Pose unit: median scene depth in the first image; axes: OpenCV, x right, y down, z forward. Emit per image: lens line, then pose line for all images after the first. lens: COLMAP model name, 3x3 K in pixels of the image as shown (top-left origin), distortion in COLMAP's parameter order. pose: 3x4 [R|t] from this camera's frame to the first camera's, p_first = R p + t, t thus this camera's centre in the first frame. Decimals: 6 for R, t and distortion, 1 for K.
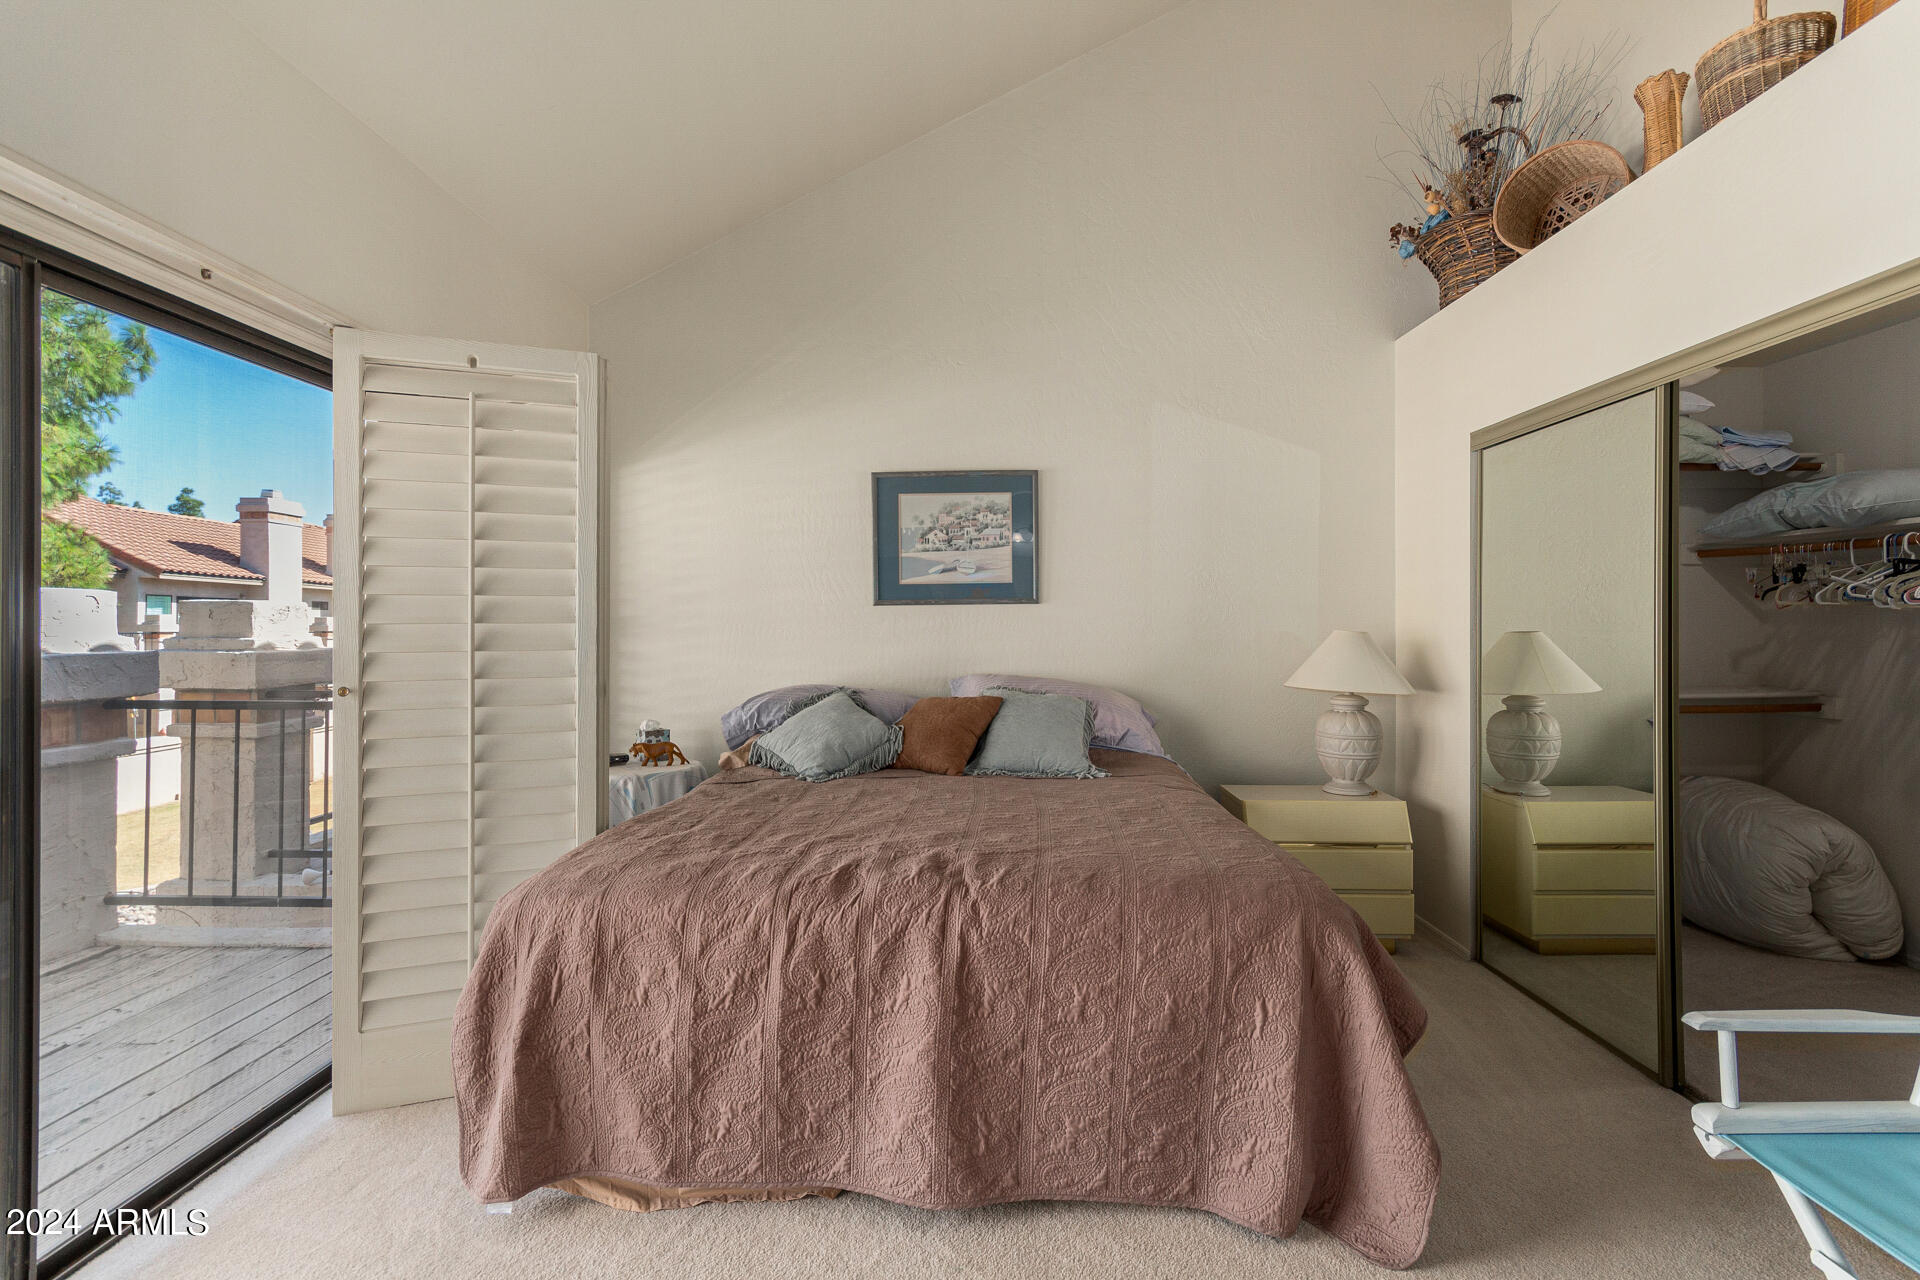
lens RADIAL K [[889.4, 0, 948.1], [0, 889.4, 620.5], [0, 0, 1]] dist [0.001875, 0.000837]
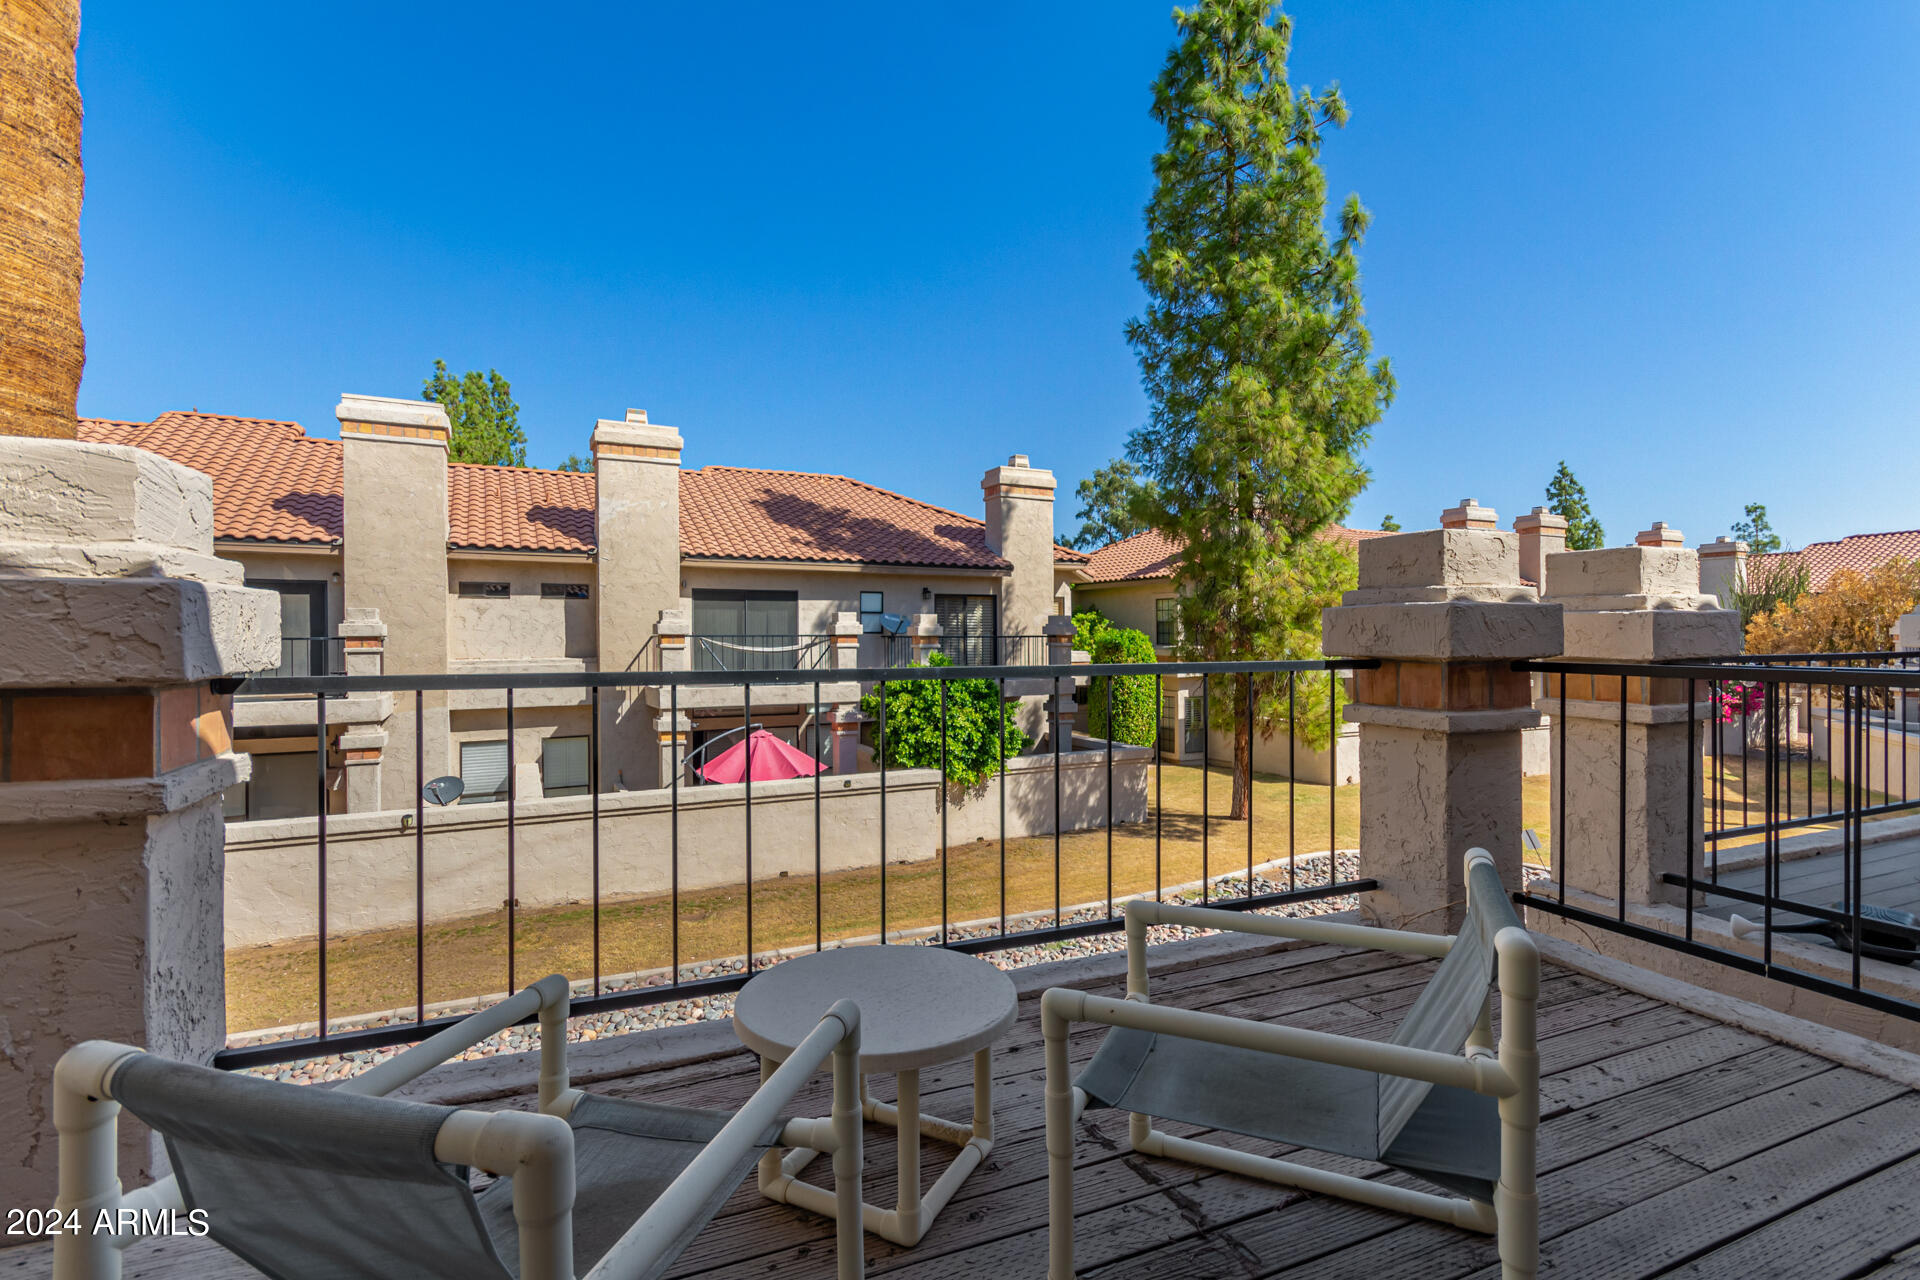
lens RADIAL K [[889.4, 0, 965.4], [0, 889.4, 638.5], [0, 0, 1]] dist [0.001875, 0.000837]
pose [[0.406553, 0.004160, -0.913618, -0.315598], [0.009826, 0.999912, 0.008925, 0.045714], [0.913574, -0.012606, 0.406476, 0.149586]]
